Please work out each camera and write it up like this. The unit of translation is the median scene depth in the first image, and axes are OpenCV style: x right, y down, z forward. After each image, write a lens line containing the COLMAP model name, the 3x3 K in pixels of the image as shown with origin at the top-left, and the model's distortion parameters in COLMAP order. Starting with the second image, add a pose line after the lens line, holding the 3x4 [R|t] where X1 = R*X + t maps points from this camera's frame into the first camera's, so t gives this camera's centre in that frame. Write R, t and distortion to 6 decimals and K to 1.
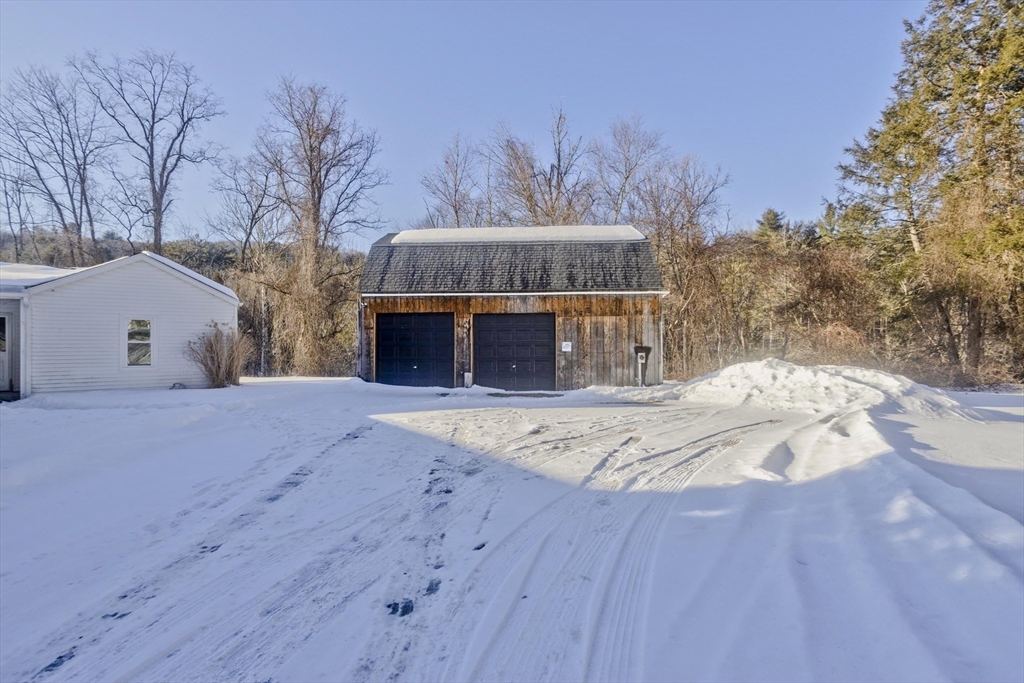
lens RADIAL K [[499.5, 0, 518.5], [0, 499.5, 346.1], [0, 0, 1]] dist [-0.036465, 0.021823]
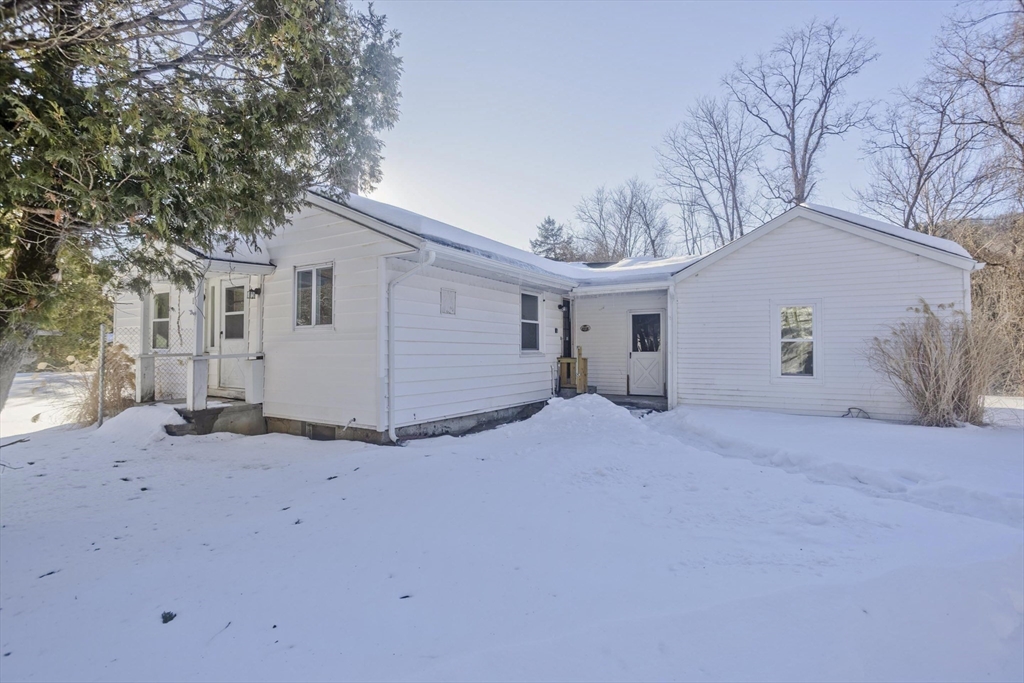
lens RADIAL K [[499.5, 0, 516.5], [0, 499.5, 335.9], [0, 0, 1]] dist [-0.036465, 0.021823]
pose [[0.414071, -0.015541, -0.910112, -0.275303], [-0.002027, 0.999836, -0.017995, -0.001219], [0.910242, 0.009296, 0.413971, 0.326774]]
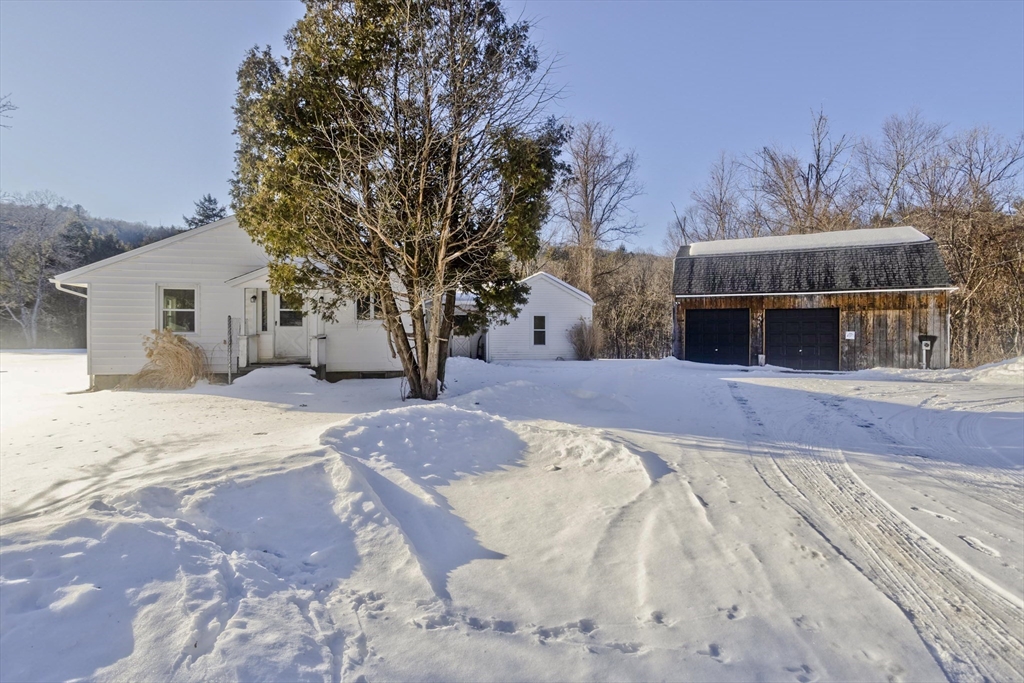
lens RADIAL K [[499.5, 0, 507.4], [0, 499.5, 337.2], [0, 0, 1]] dist [-0.036465, 0.021823]
pose [[0.913549, 0.009988, -0.406606, -0.177787], [-0.007417, 0.999941, 0.007900, 0.002635], [0.406661, -0.004202, 0.913570, -0.442639]]
